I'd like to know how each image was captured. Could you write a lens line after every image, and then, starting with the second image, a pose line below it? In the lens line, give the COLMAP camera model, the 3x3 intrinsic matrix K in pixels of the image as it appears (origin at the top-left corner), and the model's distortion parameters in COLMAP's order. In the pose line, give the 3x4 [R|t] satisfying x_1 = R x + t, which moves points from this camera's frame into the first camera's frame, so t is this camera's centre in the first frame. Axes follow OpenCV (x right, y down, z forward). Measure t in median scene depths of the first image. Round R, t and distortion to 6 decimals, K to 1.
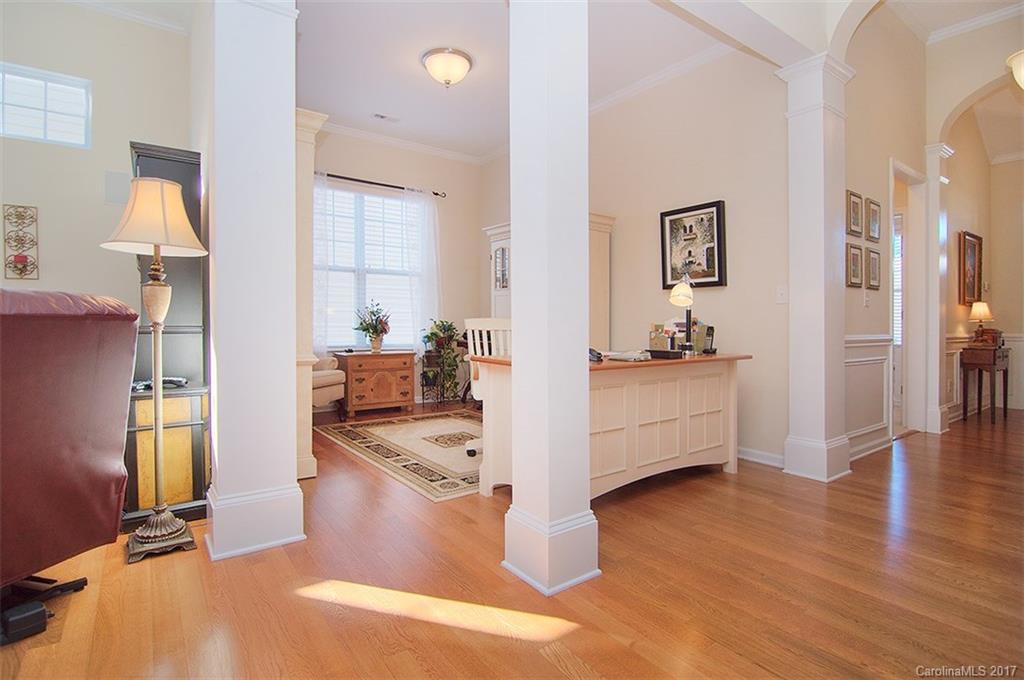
lens RADIAL K [[516.5, 0, 517.1], [0, 516.5, 324.1], [0, 0, 1]] dist [-0.012744, -0.000850]
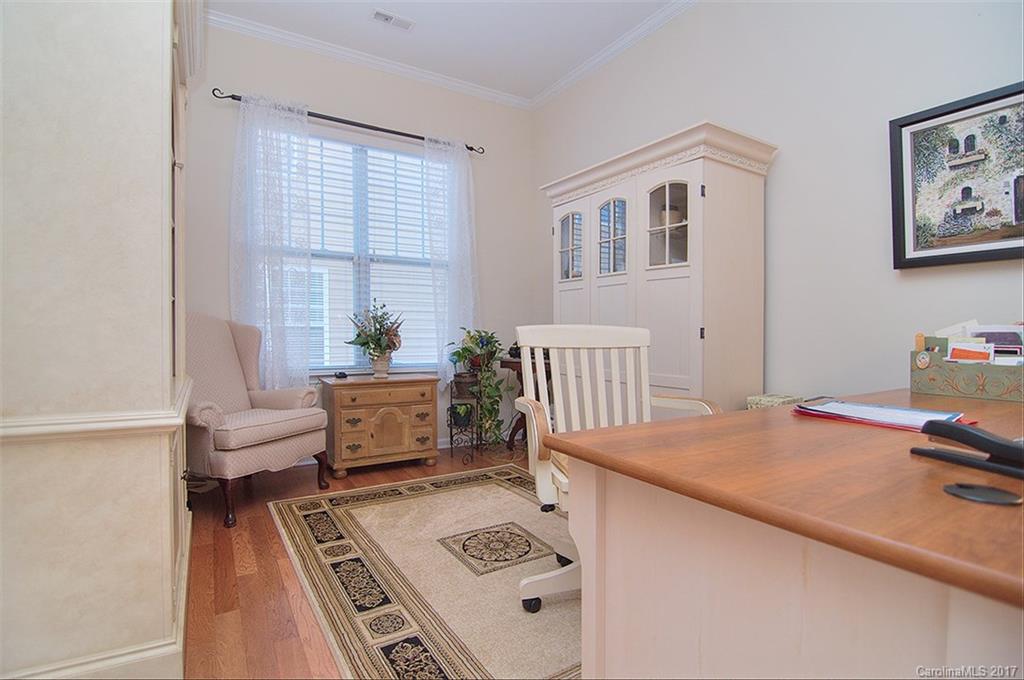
lens RADIAL K [[516.5, 0, 517.1], [0, 516.5, 324.1], [0, 0, 1]] dist [-0.012744, -0.000850]
pose [[0.996738, -0.003862, -0.080607, -0.056082], [0.002379, 0.999826, -0.018485, -0.002558], [0.080664, 0.018233, 0.996575, 0.457144]]
